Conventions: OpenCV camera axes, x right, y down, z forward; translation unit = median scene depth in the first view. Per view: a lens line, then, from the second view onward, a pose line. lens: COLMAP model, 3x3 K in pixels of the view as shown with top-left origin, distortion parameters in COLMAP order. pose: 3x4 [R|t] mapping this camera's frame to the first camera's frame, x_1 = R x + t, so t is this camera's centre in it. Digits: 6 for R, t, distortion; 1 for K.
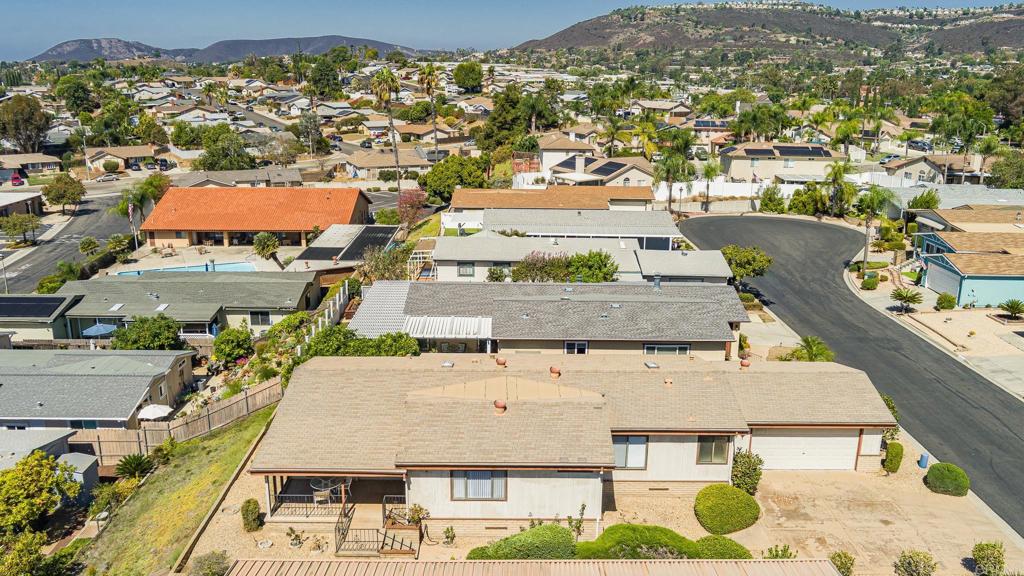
lens RADIAL K [[832.5, 0, 512.0], [0, 832.5, 288.0], [0, 0, 1]] dist [-0.051849, 0.002449]
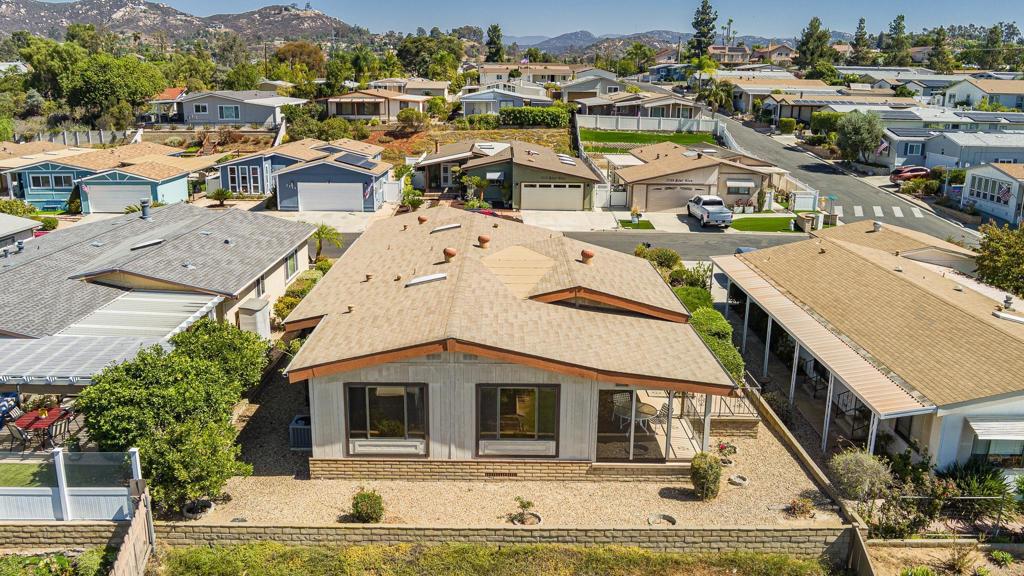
lens RADIAL K [[832.5, 0, 512.0], [0, 832.5, 288.0], [0, 0, 1]] dist [-0.051849, 0.002449]
pose [[0.006213, -0.260258, 0.965519, -0.532649], [0.254881, 0.934059, 0.250138, -0.042049], [-0.966952, 0.244538, 0.072138, 0.617723]]
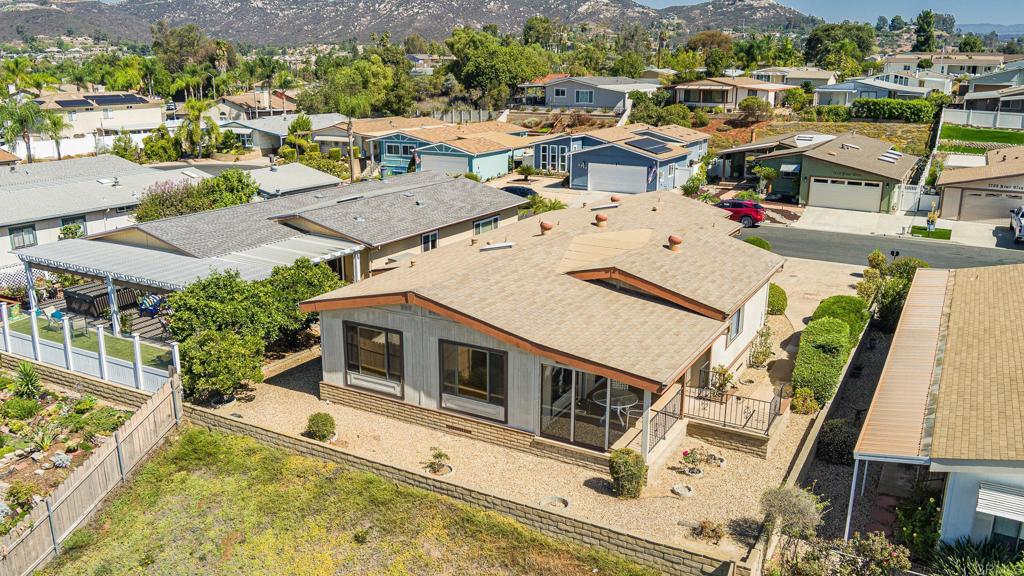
lens RADIAL K [[832.5, 0, 512.0], [0, 832.5, 288.0], [0, 0, 1]] dist [-0.051849, 0.002449]
pose [[0.498510, -0.236626, 0.833964, -0.491433], [0.229983, 0.963652, 0.135949, 0.020031], [-0.835820, 0.124026, 0.534810, 0.417915]]
